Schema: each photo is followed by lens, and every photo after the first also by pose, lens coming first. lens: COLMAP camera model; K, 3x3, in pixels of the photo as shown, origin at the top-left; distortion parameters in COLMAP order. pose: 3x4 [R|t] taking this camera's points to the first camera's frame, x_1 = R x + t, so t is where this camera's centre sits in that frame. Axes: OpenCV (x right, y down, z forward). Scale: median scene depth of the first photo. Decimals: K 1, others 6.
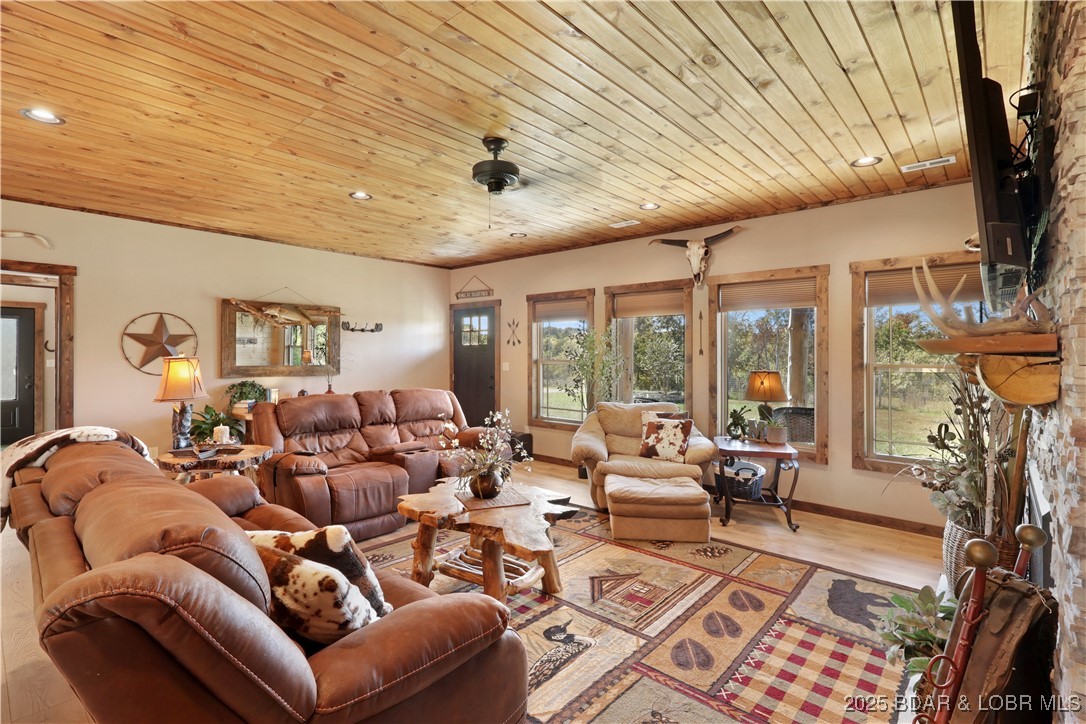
lens RADIAL K [[516.7, 0, 542.5], [0, 516.7, 353.0], [0, 0, 1]] dist [-0.000982, -0.000112]
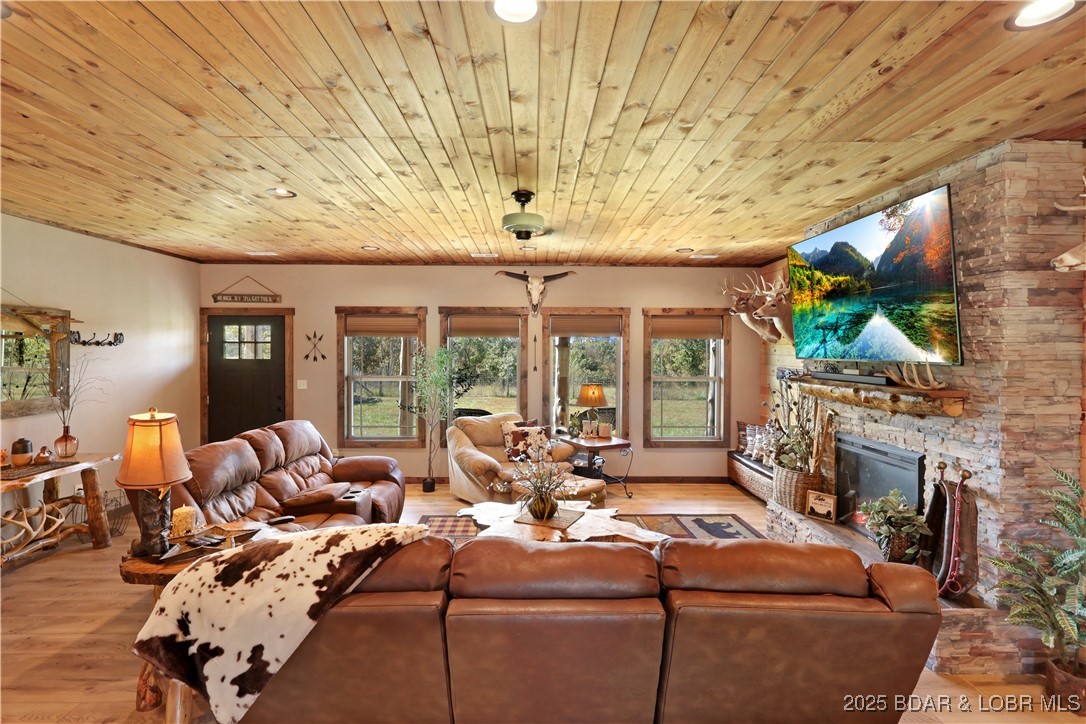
lens RADIAL K [[516.7, 0, 542.5], [0, 516.7, 353.0], [0, 0, 1]] dist [-0.000982, -0.000112]
pose [[0.727928, -0.006718, 0.685620, -0.514895], [-0.002409, 0.999921, 0.012355, -0.054266], [-0.685649, -0.010645, 0.727855, 0.107189]]
